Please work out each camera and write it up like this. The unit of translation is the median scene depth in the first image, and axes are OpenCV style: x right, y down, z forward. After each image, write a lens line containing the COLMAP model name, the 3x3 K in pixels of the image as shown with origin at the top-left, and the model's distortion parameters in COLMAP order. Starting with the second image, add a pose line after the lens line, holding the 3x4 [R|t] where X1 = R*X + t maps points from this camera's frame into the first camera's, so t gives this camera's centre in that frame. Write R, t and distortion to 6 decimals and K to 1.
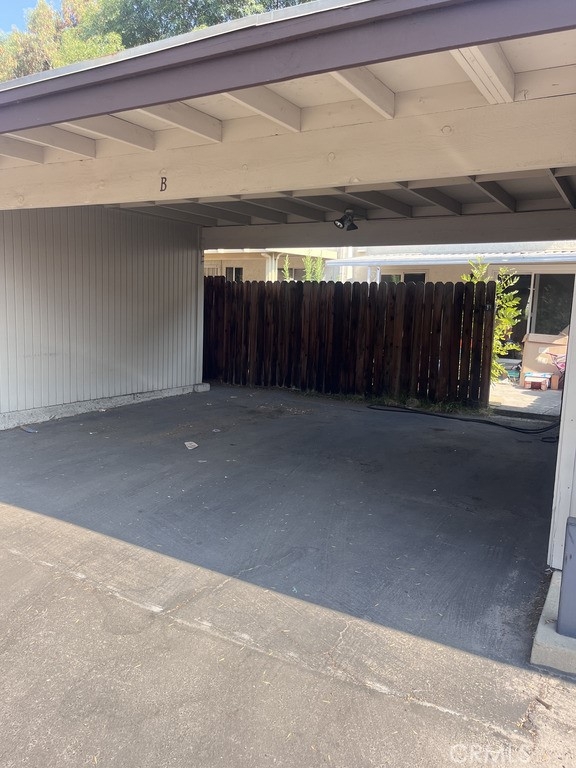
lens RADIAL K [[584.6, 0, 282.7], [0, 584.6, 376.5], [0, 0, 1]] dist [0.045294, -0.071965]
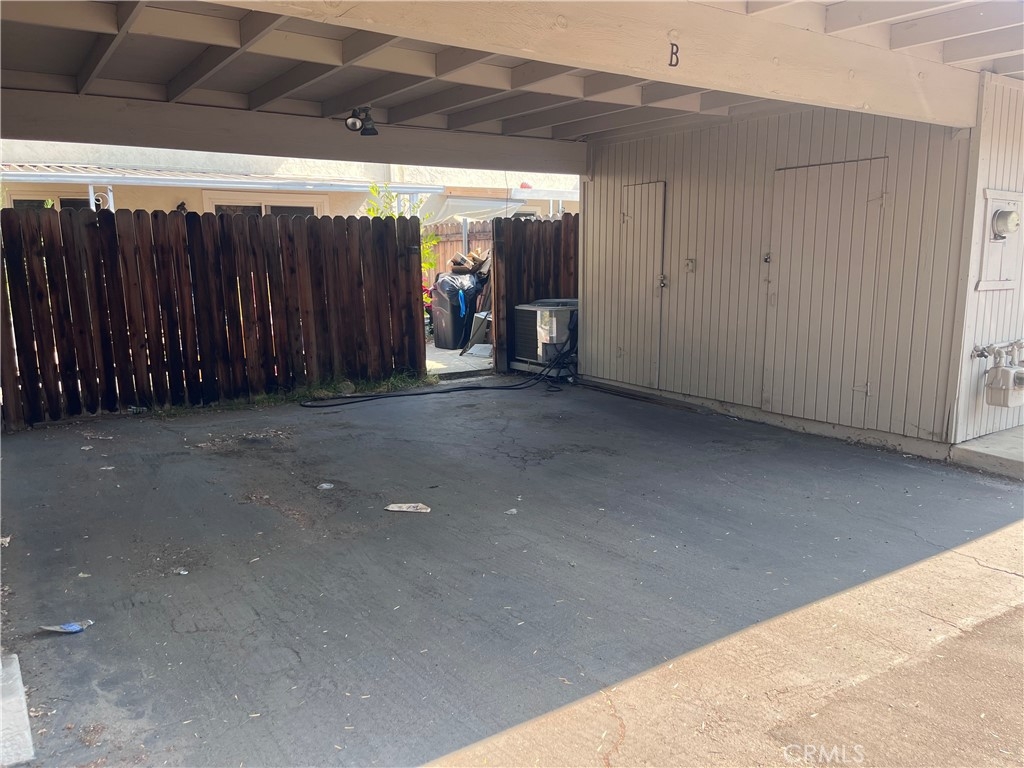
lens RADIAL K [[779.4, 0, 506.2], [0, 779.4, 393.6], [0, 0, 1]] dist [0.045294, -0.071965]
pose [[0.429237, -0.192747, 0.882386, -0.541458], [0.135229, 0.979666, 0.148214, -0.063570], [-0.893011, 0.055705, 0.446574, 0.409025]]
